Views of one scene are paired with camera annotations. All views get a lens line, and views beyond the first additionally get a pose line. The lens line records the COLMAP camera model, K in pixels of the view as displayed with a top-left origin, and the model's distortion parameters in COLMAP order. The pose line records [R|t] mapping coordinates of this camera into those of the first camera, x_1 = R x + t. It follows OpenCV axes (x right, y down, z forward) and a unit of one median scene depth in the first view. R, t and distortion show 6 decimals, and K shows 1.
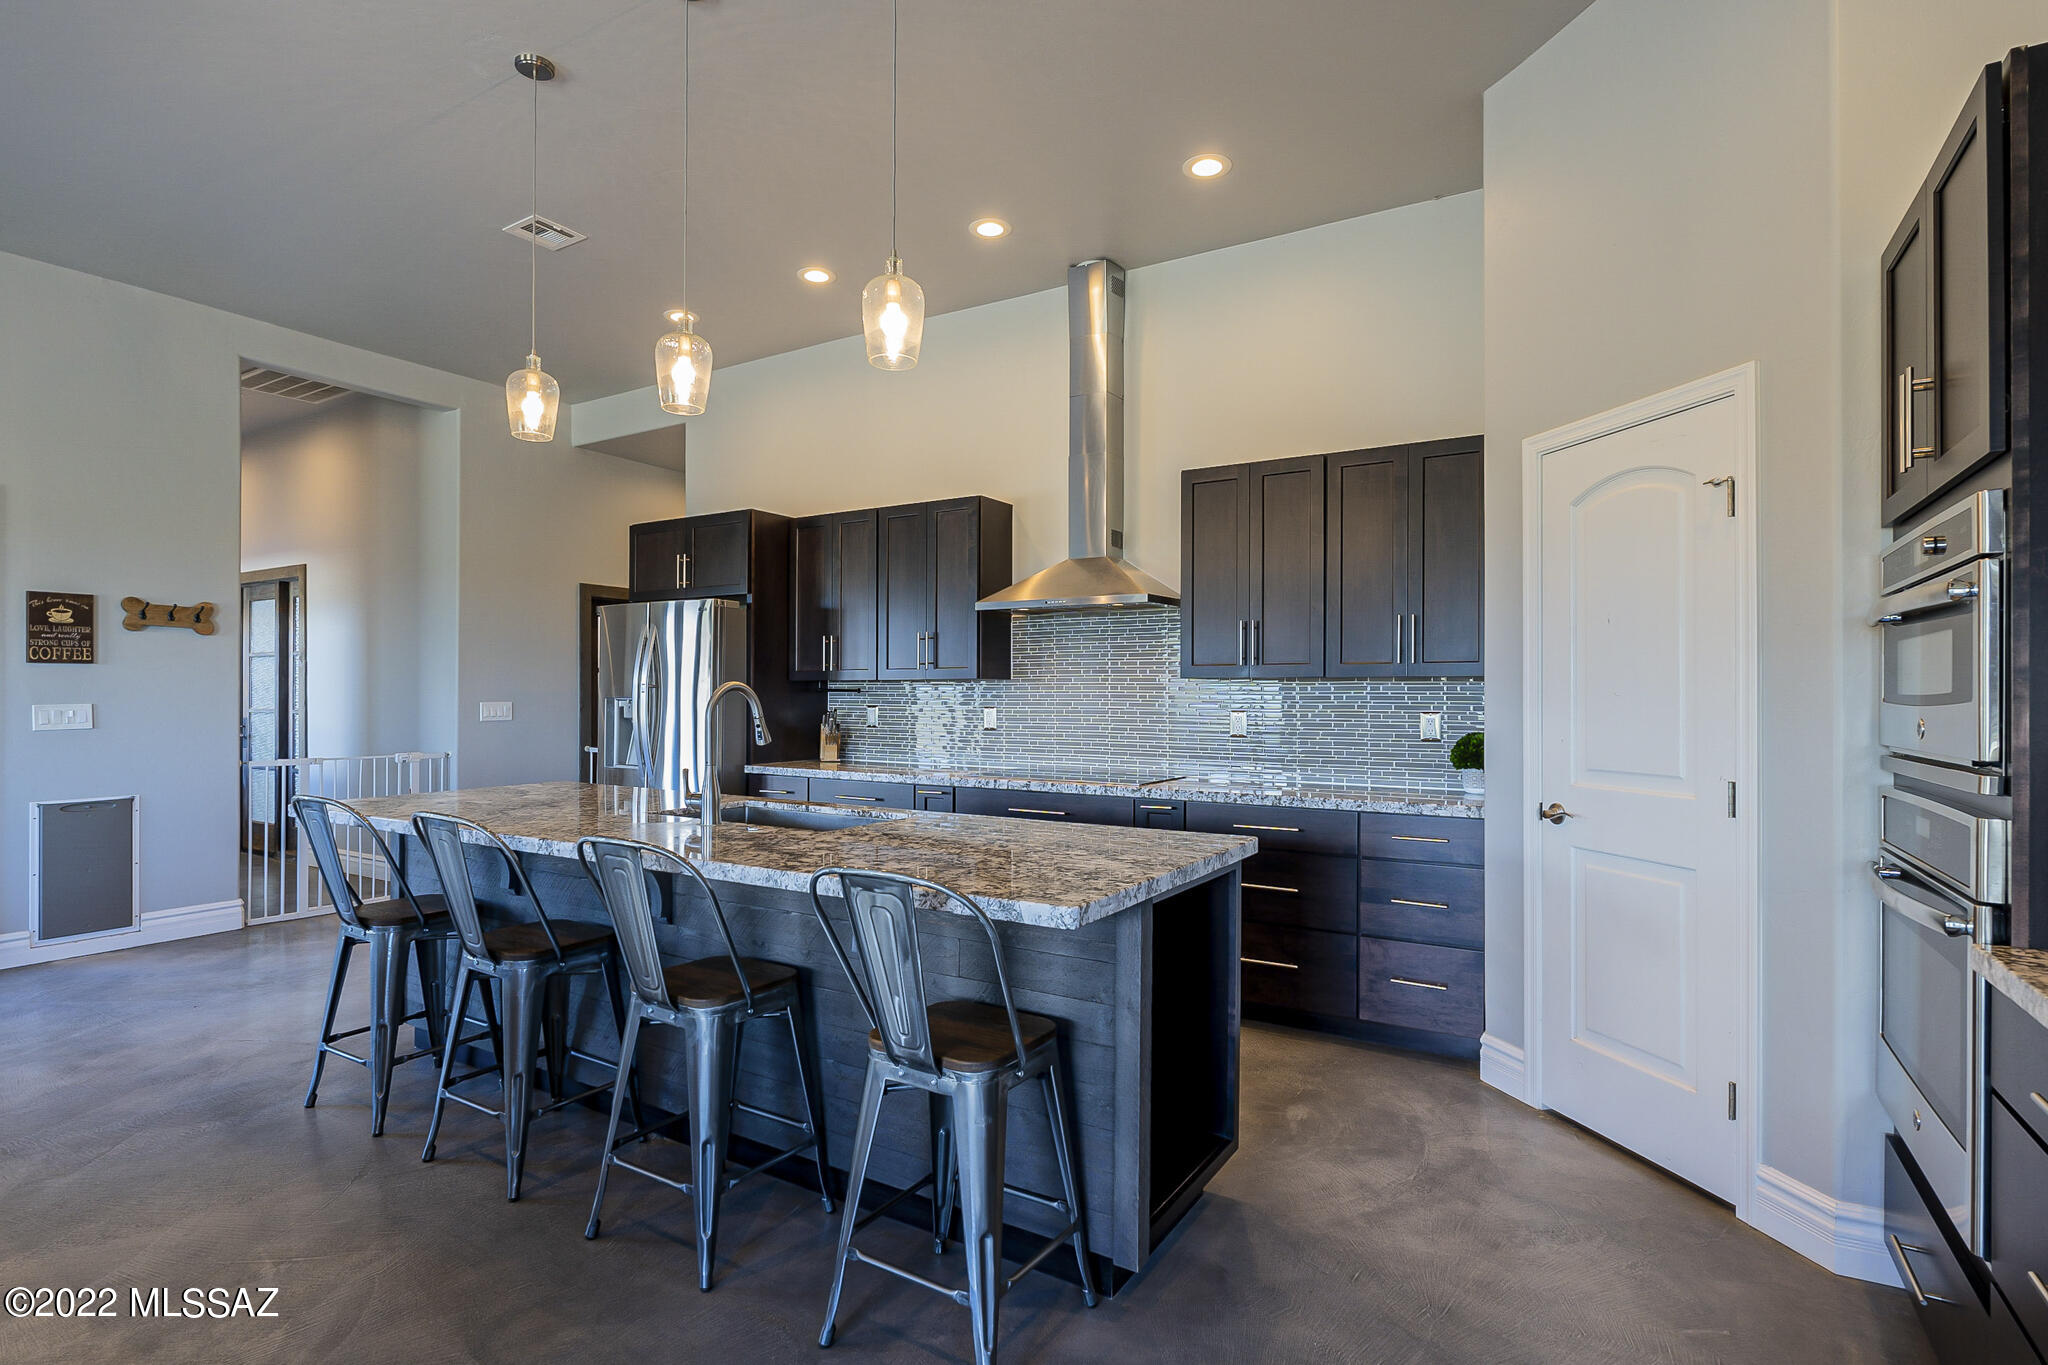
lens RADIAL K [[1030.8, 0, 1011.7], [0, 1030.8, 691.1], [0, 0, 1]] dist [-0.009043, -0.000308]
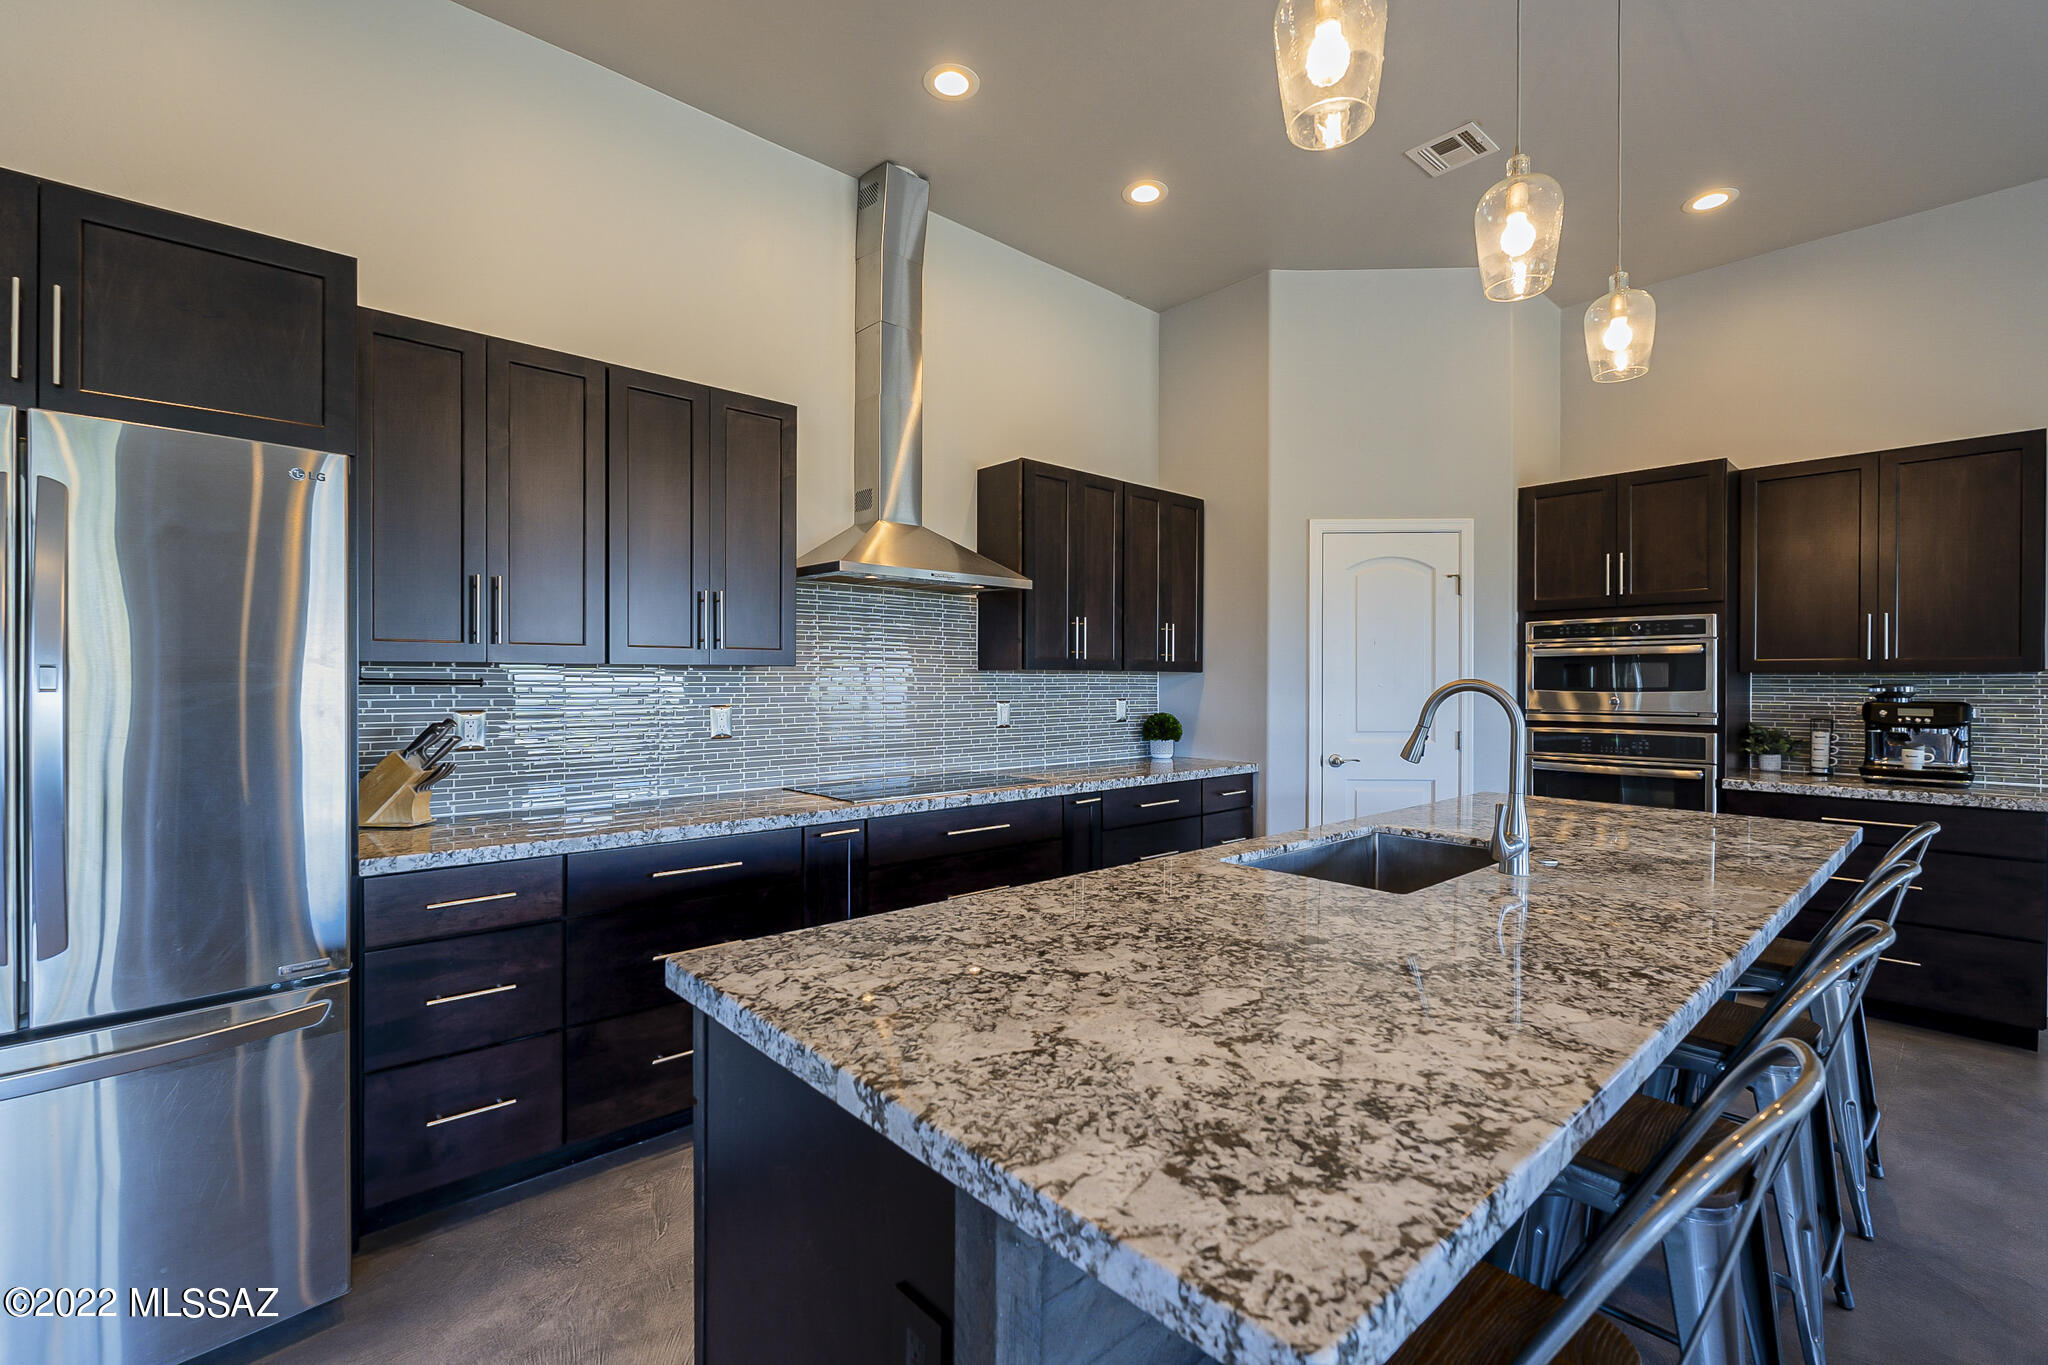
lens RADIAL K [[916.2, 0, 1022.8], [0, 916.2, 676.7], [0, 0, 1]] dist [-0.001449, -0.001051]
pose [[0.255643, 0.001500, 0.966770, -0.642143], [-0.004272, 0.999991, -0.000422, -0.005371], [-0.966762, -0.004022, 0.255647, 0.737832]]
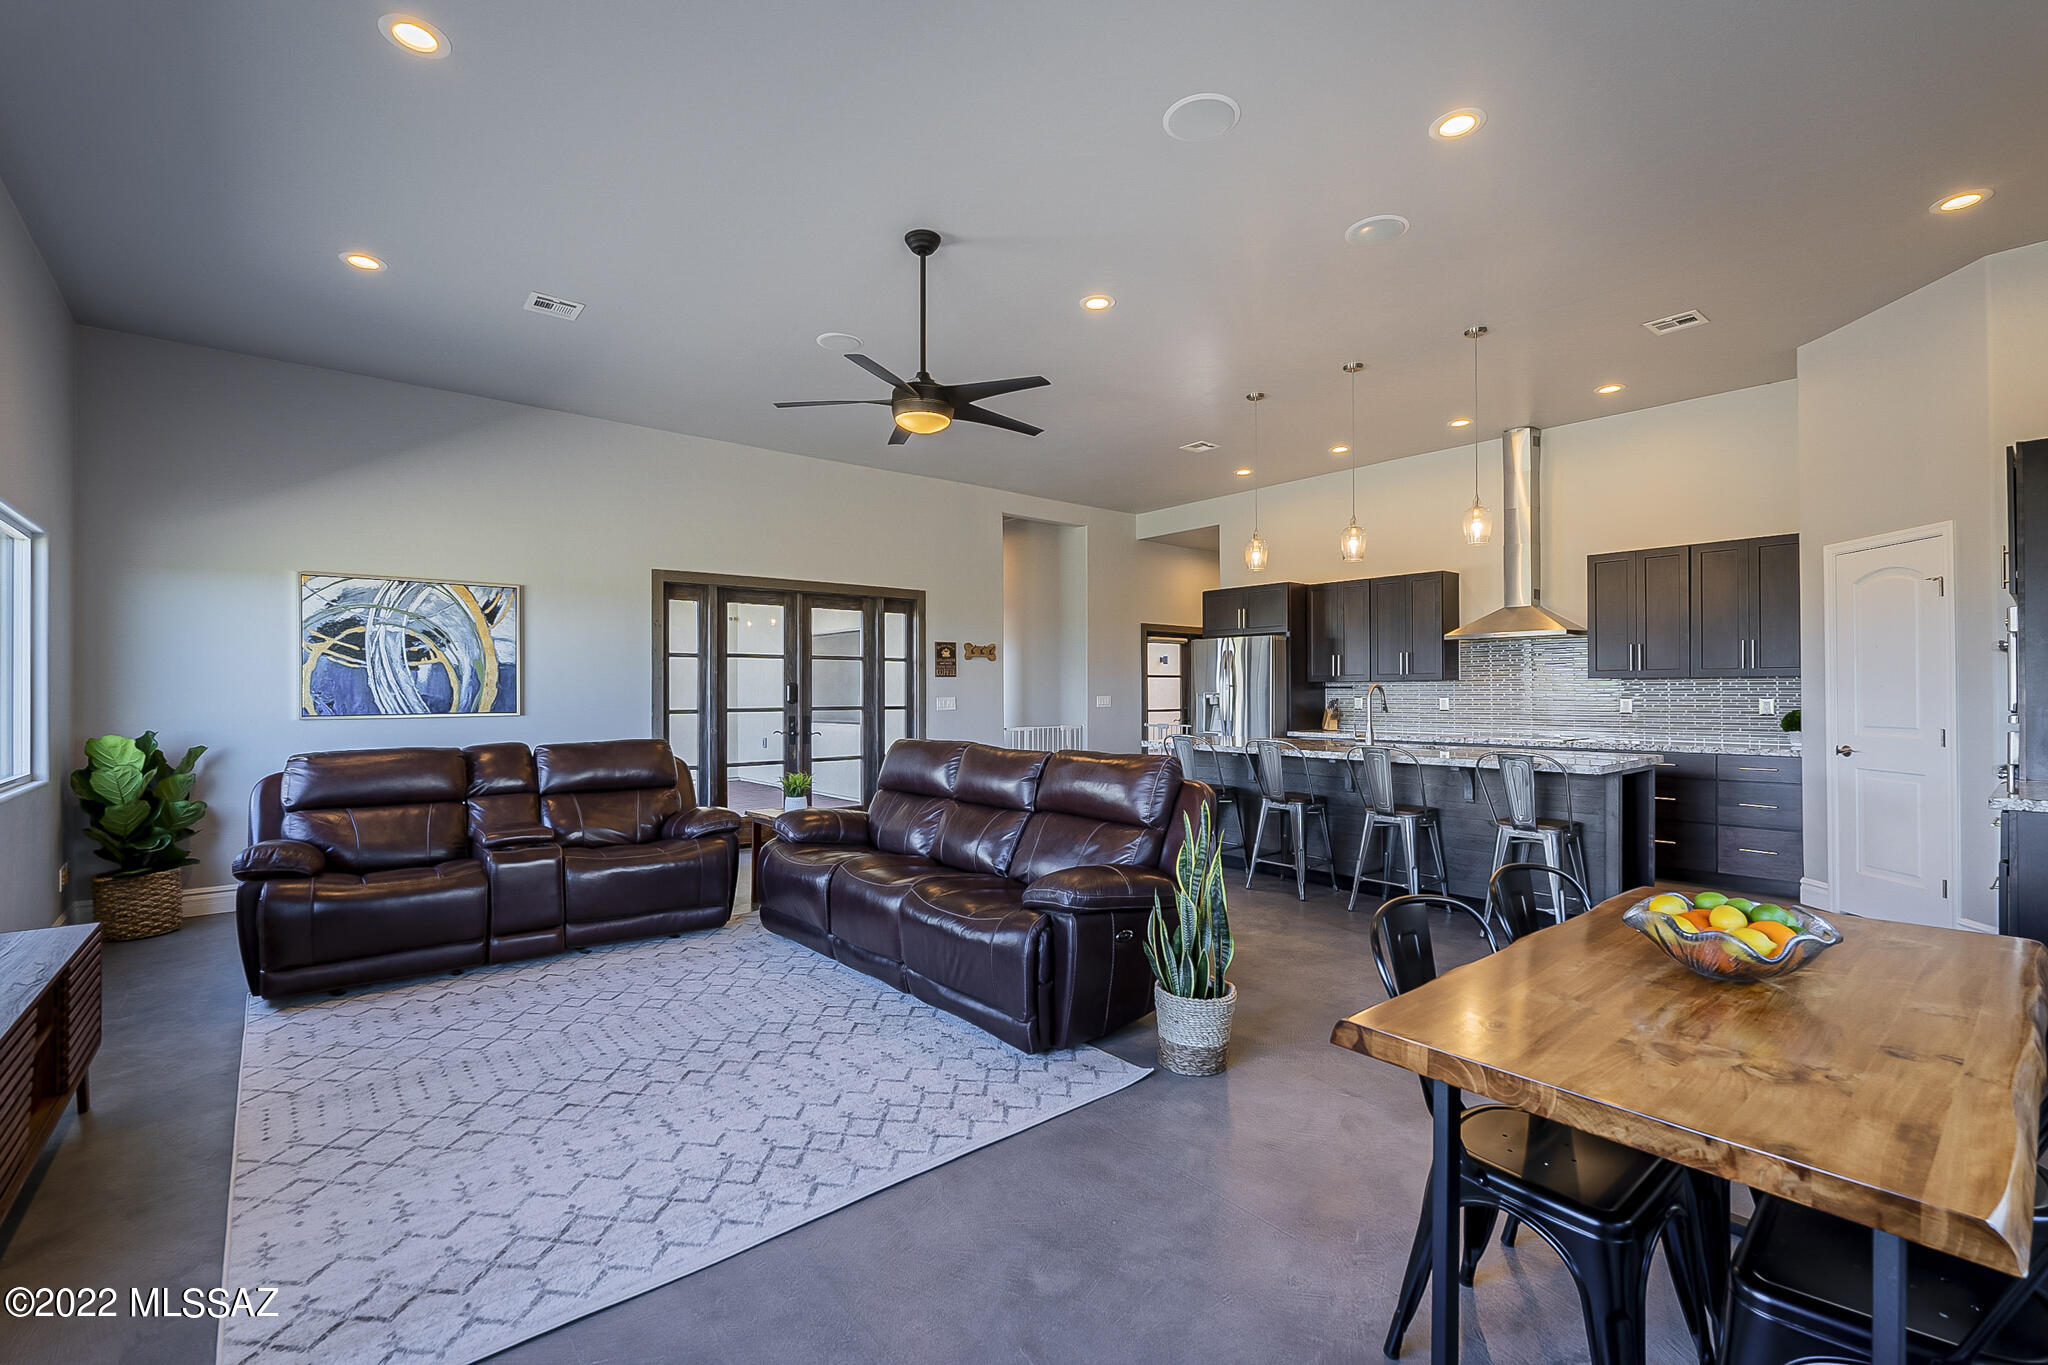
lens RADIAL K [[916.2, 0, 1011.2], [0, 916.2, 688.3], [0, 0, 1]] dist [-0.001449, -0.001051]
pose [[0.950993, -0.008072, -0.309106, -0.257121], [0.007902, 0.999967, -0.001804, -0.001138], [0.309110, -0.000726, 0.951026, -0.680522]]
